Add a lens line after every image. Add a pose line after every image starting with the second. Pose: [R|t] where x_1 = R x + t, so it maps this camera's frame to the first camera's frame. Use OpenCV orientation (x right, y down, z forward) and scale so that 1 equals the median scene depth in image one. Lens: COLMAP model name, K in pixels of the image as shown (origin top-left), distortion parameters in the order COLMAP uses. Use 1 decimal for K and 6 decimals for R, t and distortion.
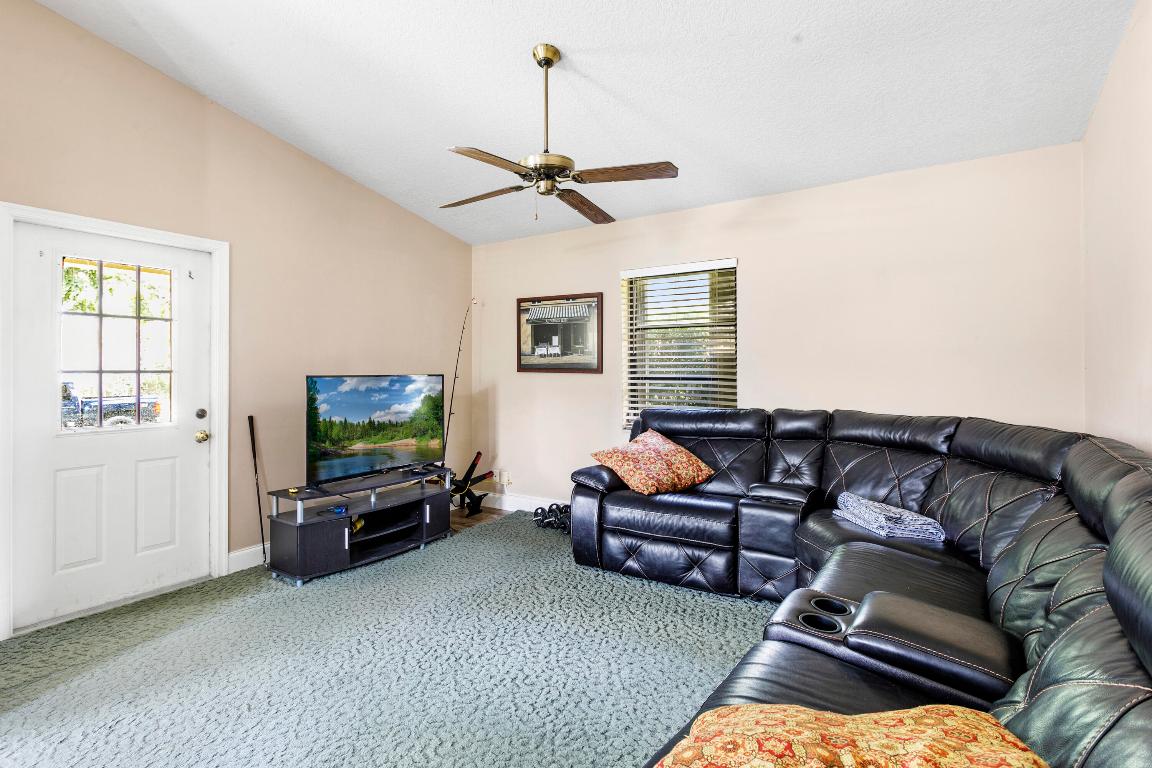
lens RADIAL K [[557.3, 0, 577.0], [0, 557.3, 374.3], [0, 0, 1]] dist [0.000229, 0.000440]
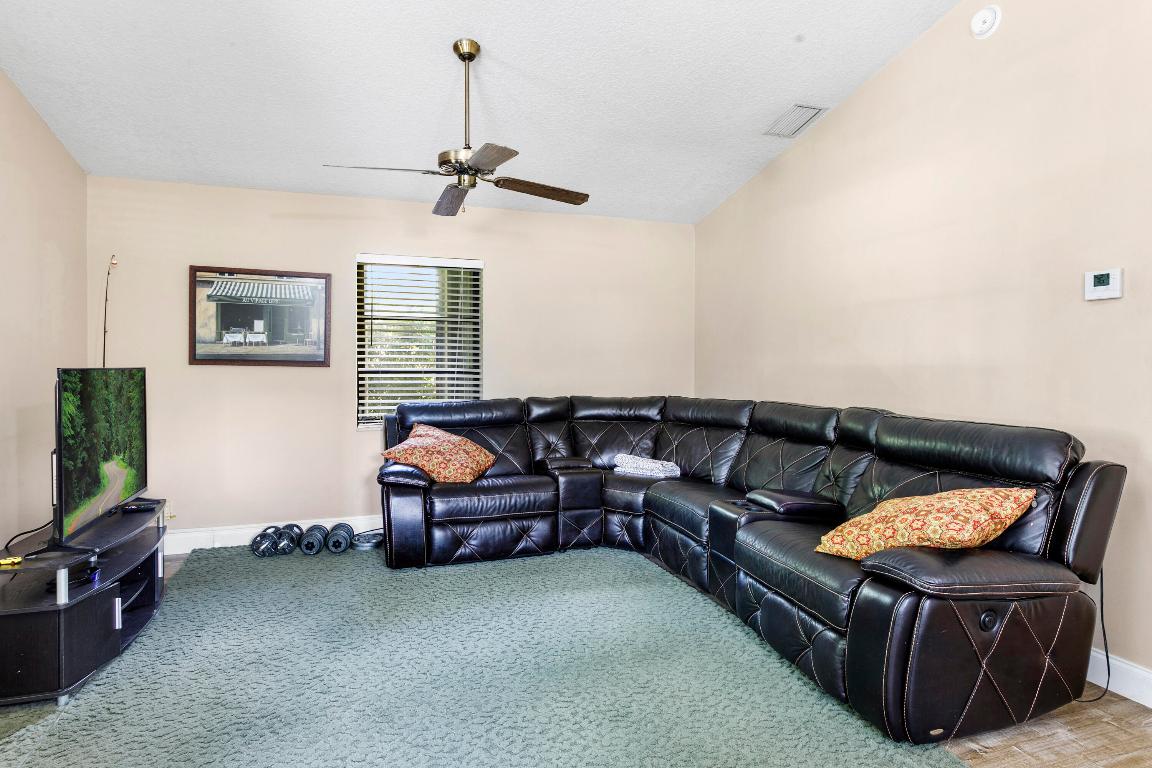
lens RADIAL K [[650.0, 0, 574.9], [0, 650.0, 379.8], [0, 0, 1]] dist [0.007236, 0.001684]
pose [[0.612267, -0.012562, 0.790551, -0.529111], [0.000778, 0.999883, 0.015287, 0.003370], [-0.790651, -0.008745, 0.612205, 0.072291]]
